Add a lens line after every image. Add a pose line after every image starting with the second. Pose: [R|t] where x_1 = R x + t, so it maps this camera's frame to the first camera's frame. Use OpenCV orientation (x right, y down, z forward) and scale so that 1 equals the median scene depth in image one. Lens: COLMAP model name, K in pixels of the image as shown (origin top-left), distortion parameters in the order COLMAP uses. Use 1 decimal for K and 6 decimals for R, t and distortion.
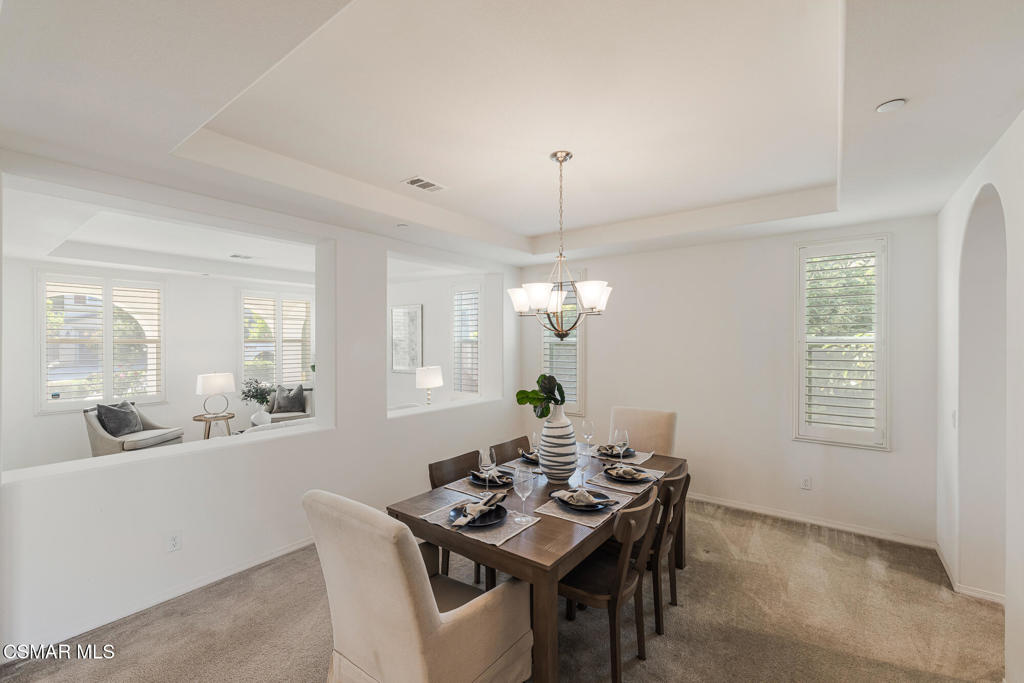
lens RADIAL K [[432.3, 0, 512.0], [0, 432.3, 341.5], [0, 0, 1]] dist [0.001241, 0.000354]
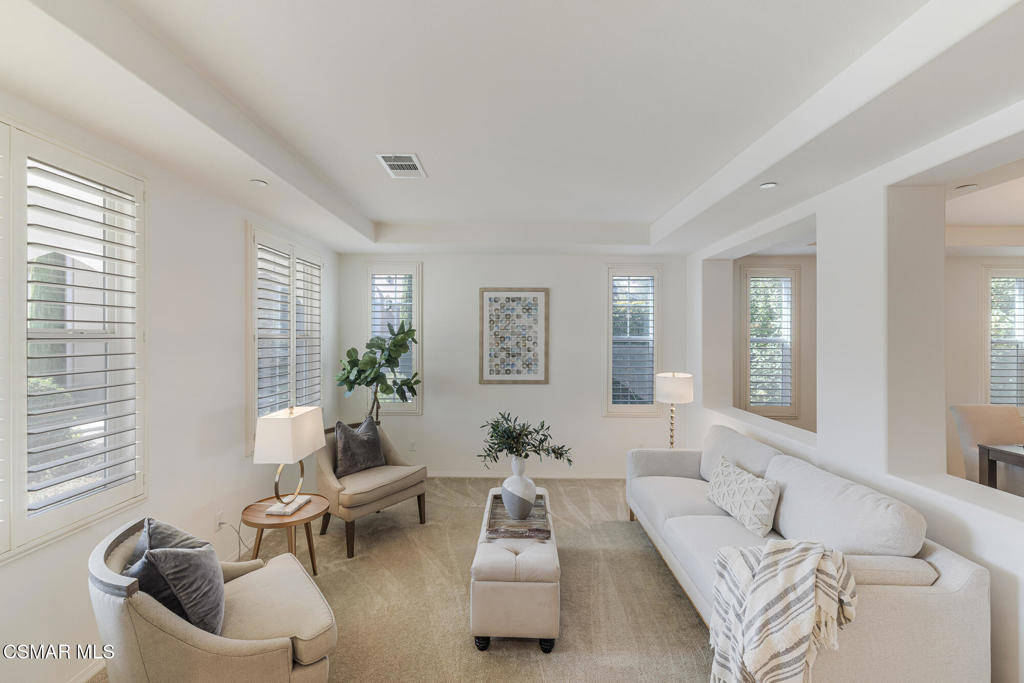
lens RADIAL K [[432.3, 0, 512.0], [0, 432.3, 341.5], [0, 0, 1]] dist [0.001241, 0.000354]
pose [[0.808951, 0.002915, 0.587869, -0.678127], [-0.007758, 0.999954, 0.005717, -0.000242], [-0.587825, -0.009185, 0.808936, 0.443212]]
